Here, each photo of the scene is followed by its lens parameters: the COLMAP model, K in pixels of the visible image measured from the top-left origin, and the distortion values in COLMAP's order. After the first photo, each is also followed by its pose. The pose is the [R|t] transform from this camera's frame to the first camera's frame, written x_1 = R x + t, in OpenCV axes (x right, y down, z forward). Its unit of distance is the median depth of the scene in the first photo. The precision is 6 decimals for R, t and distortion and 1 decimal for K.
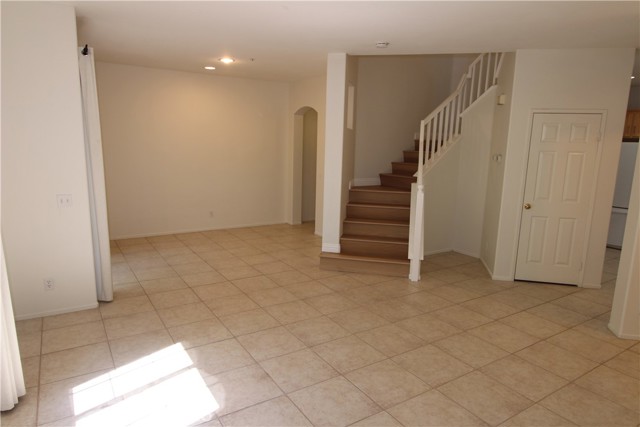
lens RADIAL K [[403.8, 0, 321.0], [0, 403.8, 216.1], [0, 0, 1]] dist [-0.000748, -0.001746]
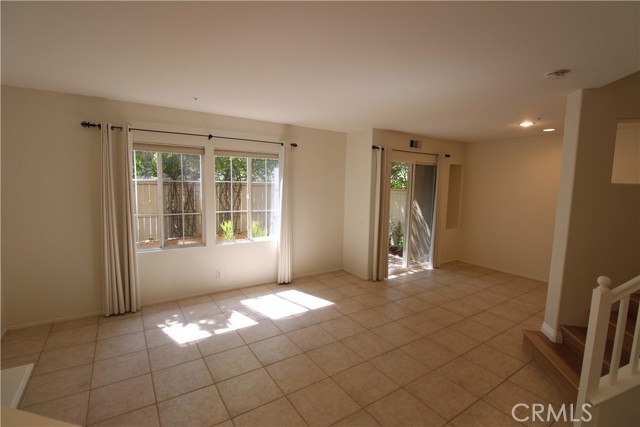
lens RADIAL K [[295.7, 0, 320.6], [0, 295.7, 211.0], [0, 0, 1]] dist [-0.012354, -0.006211]
pose [[0.022858, 0.074205, -0.996981, 0.794240], [-0.199746, 0.977473, 0.068174, -0.142985], [0.979581, 0.197585, 0.037165, 0.675722]]
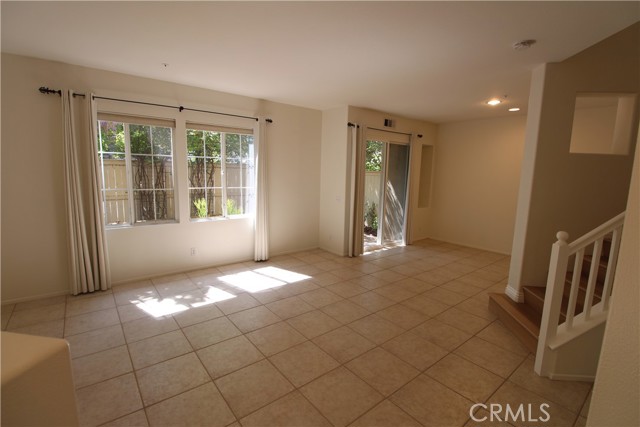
lens RADIAL K [[295.7, 0, 319.5], [0, 295.7, 211.6], [0, 0, 1]] dist [-0.012354, -0.006211]
pose [[0.107075, 0.112871, -0.987823, 0.803470], [-0.197722, 0.976109, 0.090100, -0.090184], [0.974393, 0.185667, 0.126834, 0.675416]]
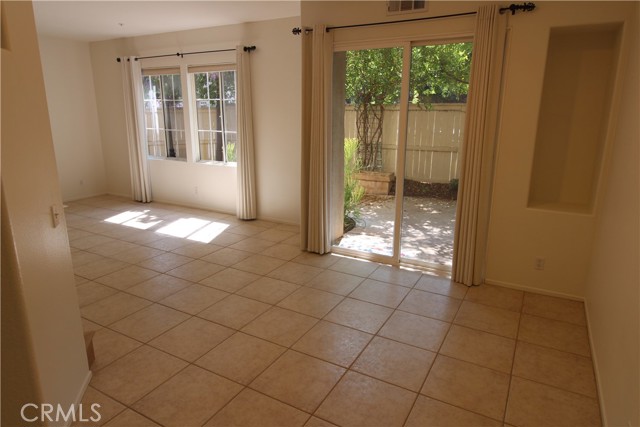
lens RADIAL K [[403.8, 0, 324.2], [0, 403.8, 208.8], [0, 0, 1]] dist [-0.000748, -0.001746]
pose [[-0.883001, 0.082473, -0.462069, -0.050646], [-0.109235, 0.921304, 0.373185, -0.349068], [0.456483, 0.379996, -0.804503, 1.979160]]
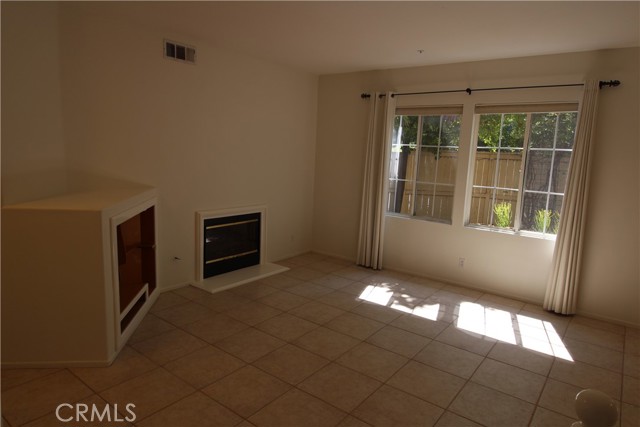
lens RADIAL K [[403.8, 0, 325.0], [0, 403.8, 212.2], [0, 0, 1]] dist [-0.000748, -0.001746]
pose [[-0.936453, -0.016027, -0.350427, 0.497698], [-0.128748, 0.944944, 0.300840, -0.220391], [0.326313, 0.326839, -0.886959, 1.313192]]
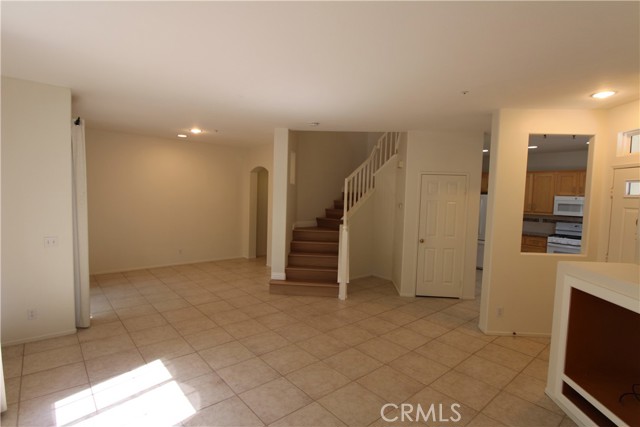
lens RADIAL K [[322.1, 0, 321.3], [0, 322.1, 214.5], [0, 0, 1]] dist [-0.006640, -0.006343]
pose [[0.989785, -0.005221, 0.142473, 0.021245], [0.021288, 0.993539, -0.111480, 0.002790], [-0.140970, 0.113374, 0.983501, -0.049554]]
